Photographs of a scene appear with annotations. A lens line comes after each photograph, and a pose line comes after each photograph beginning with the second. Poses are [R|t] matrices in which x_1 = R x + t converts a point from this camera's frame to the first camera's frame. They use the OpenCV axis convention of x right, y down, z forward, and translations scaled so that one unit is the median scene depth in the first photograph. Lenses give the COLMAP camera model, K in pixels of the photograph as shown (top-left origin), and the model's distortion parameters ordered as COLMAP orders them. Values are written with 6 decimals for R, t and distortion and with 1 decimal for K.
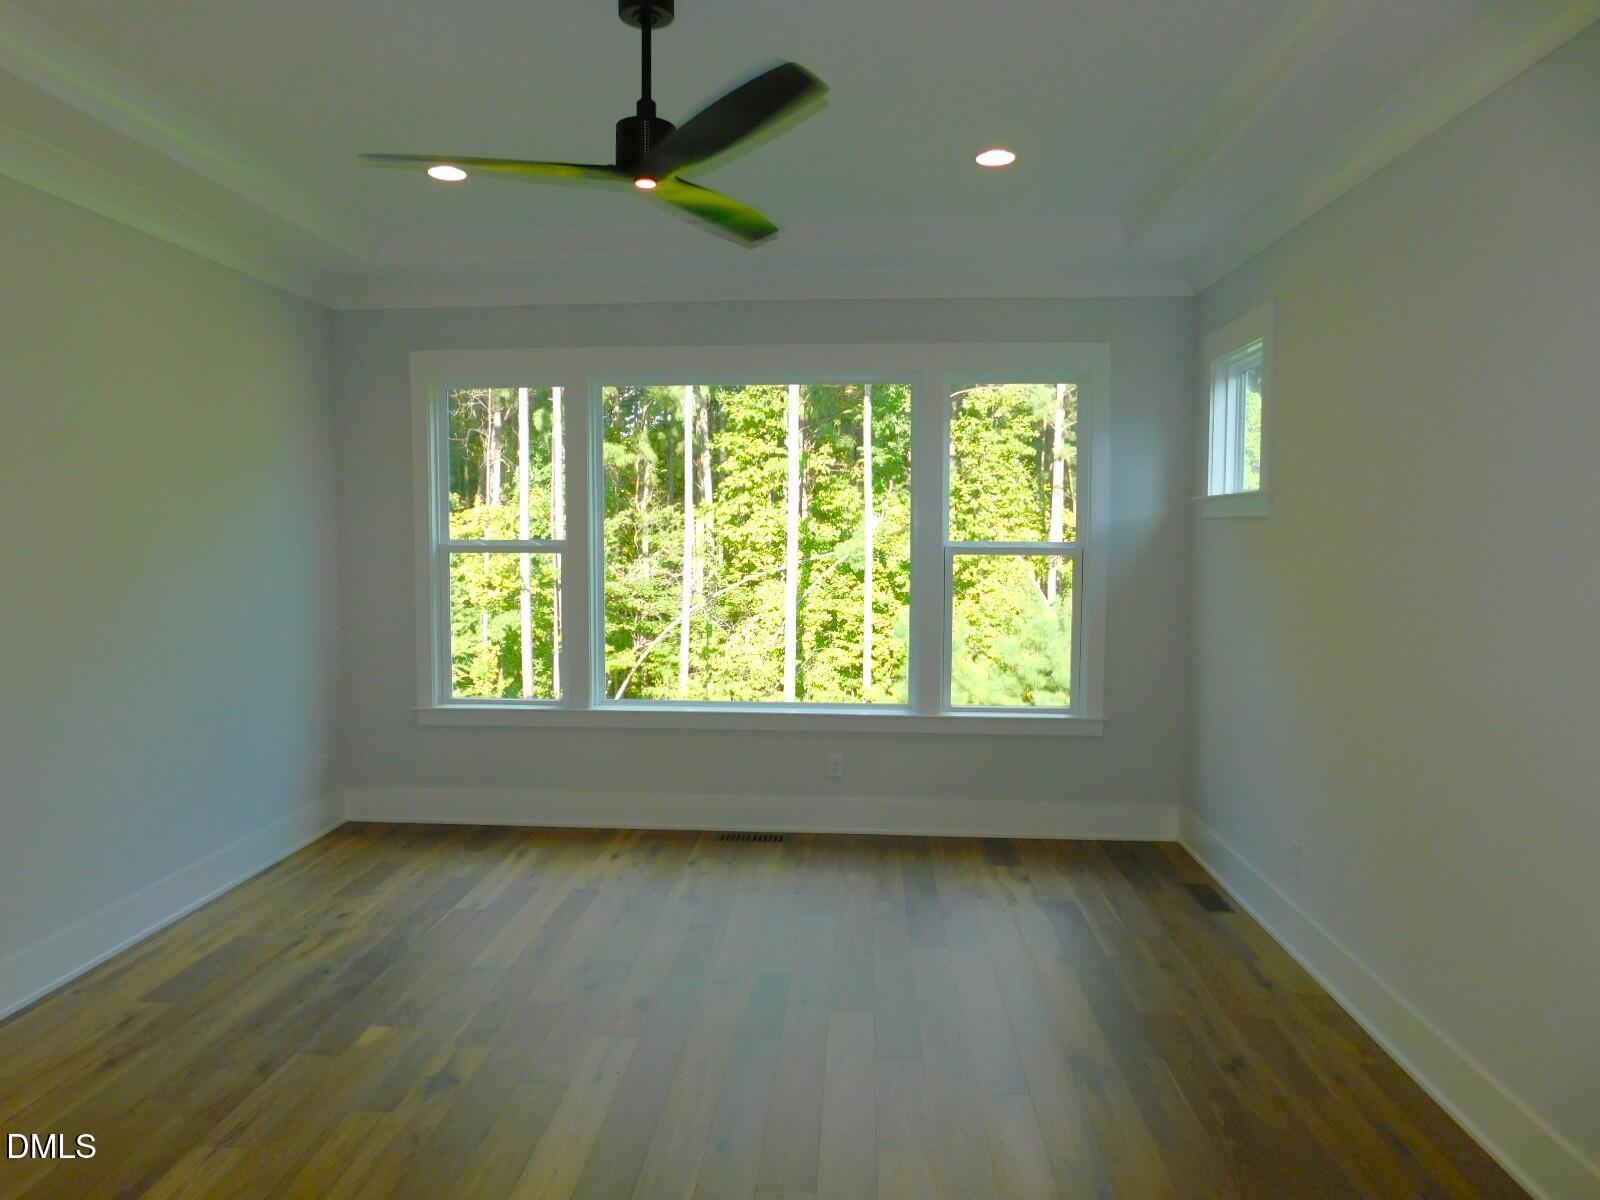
lens RADIAL K [[1055.9, 0, 804.0], [0, 1055.9, 595.7], [0, 0, 1]] dist [-0.058466, 0.039828]
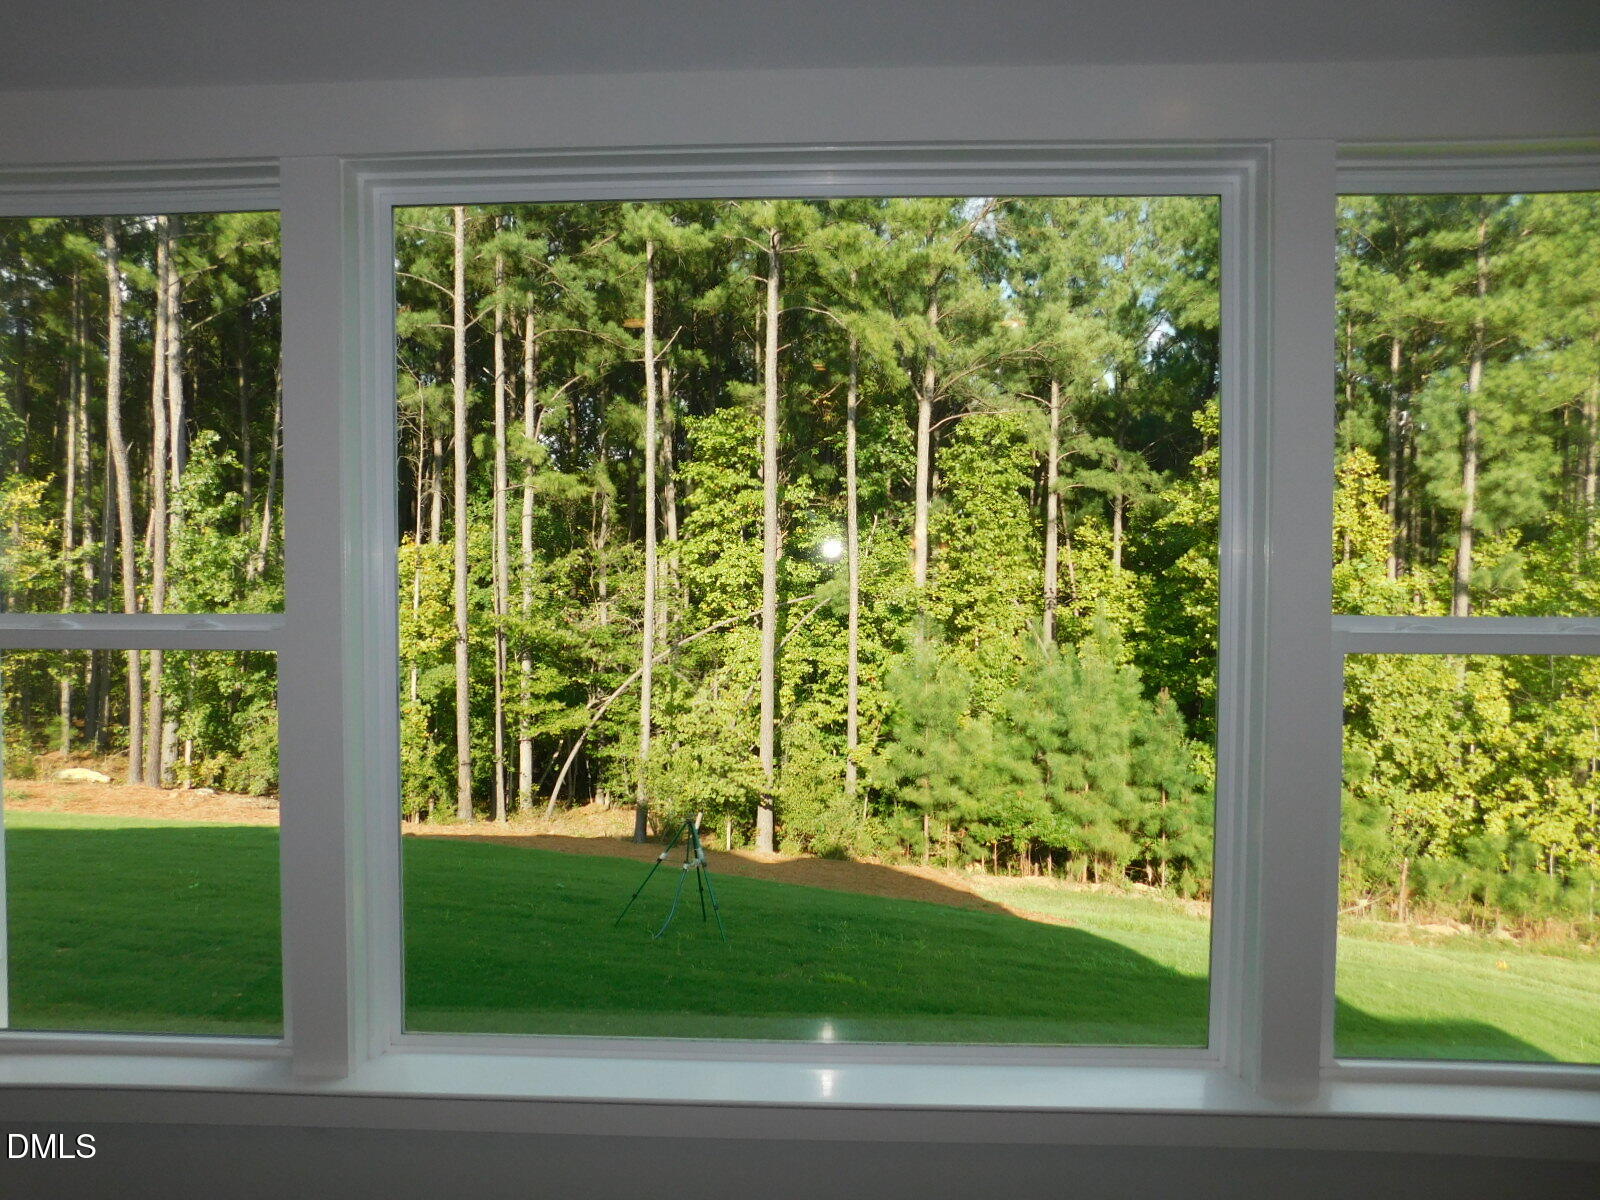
lens RADIAL K [[1055.9, 0, 804.0], [0, 1055.9, 595.7], [0, 0, 1]] dist [-0.058466, 0.039828]
pose [[0.999434, -0.003591, 0.033441, -0.009854], [0.004827, 0.999305, -0.036954, -0.007524], [-0.033286, 0.037094, 0.998757, 0.107055]]
